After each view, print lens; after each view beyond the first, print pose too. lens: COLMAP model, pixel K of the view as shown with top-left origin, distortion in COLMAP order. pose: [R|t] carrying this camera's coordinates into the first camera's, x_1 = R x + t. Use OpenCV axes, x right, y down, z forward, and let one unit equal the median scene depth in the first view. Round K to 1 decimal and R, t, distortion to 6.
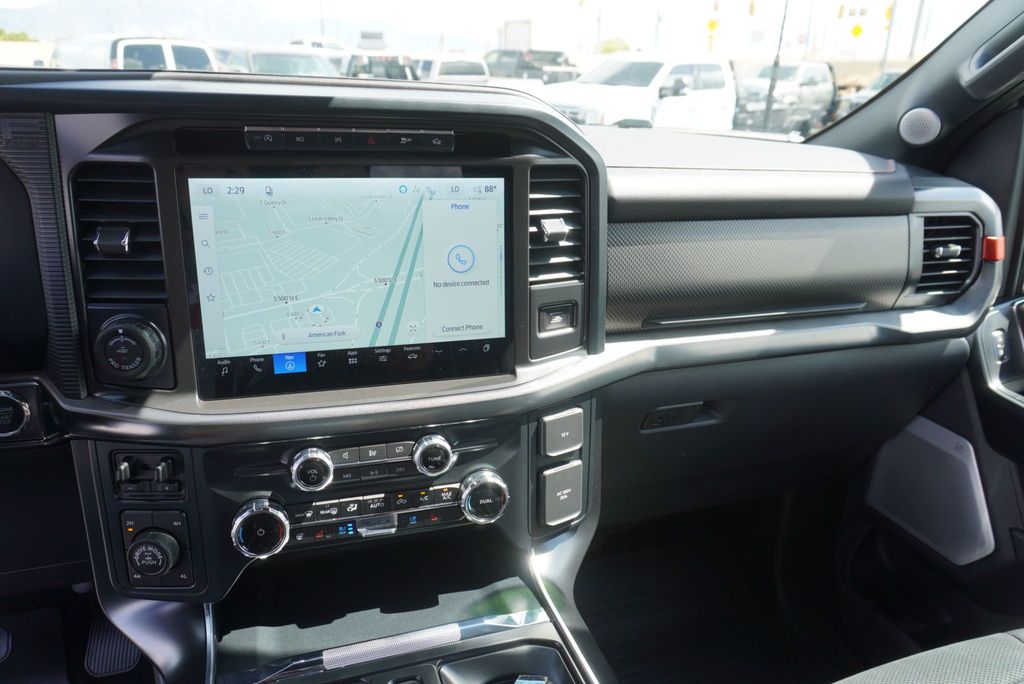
lens RADIAL K [[691.1, 0, 512.0], [0, 691.1, 342.0], [0, 0, 1]] dist [-0.047615, 0.039191]
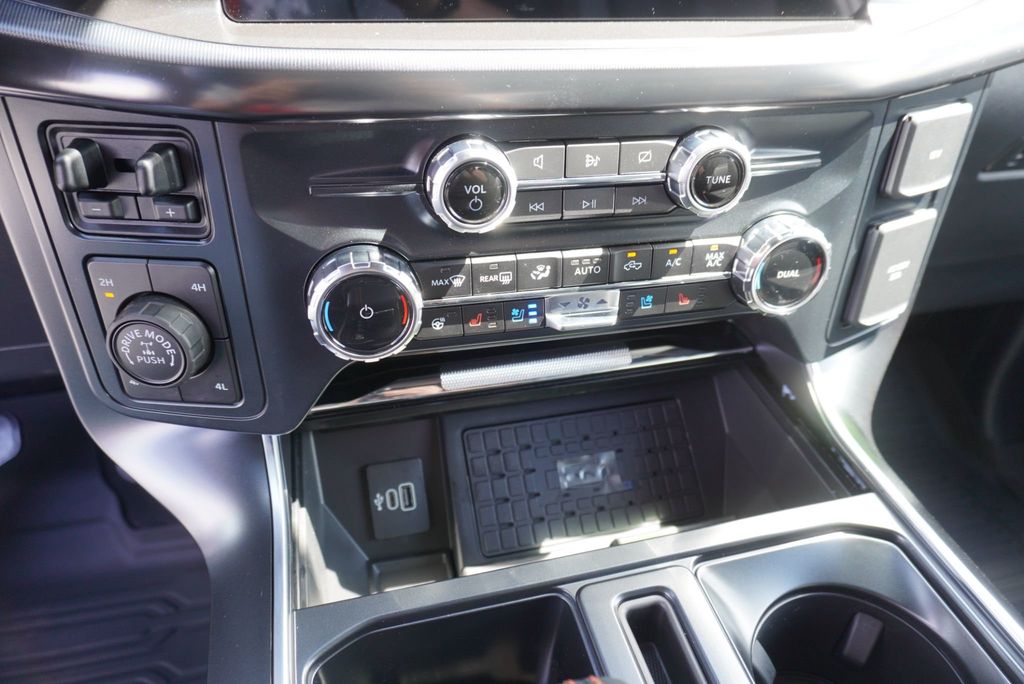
lens RADIAL K [[691.1, 0, 512.0], [0, 691.1, 342.0], [0, 0, 1]] dist [-0.047615, 0.039191]
pose [[0.997124, 0.053812, -0.053371, -0.227356], [-0.035655, 0.954458, 0.296208, 0.143218], [0.066880, -0.293453, 0.953631, 0.512031]]
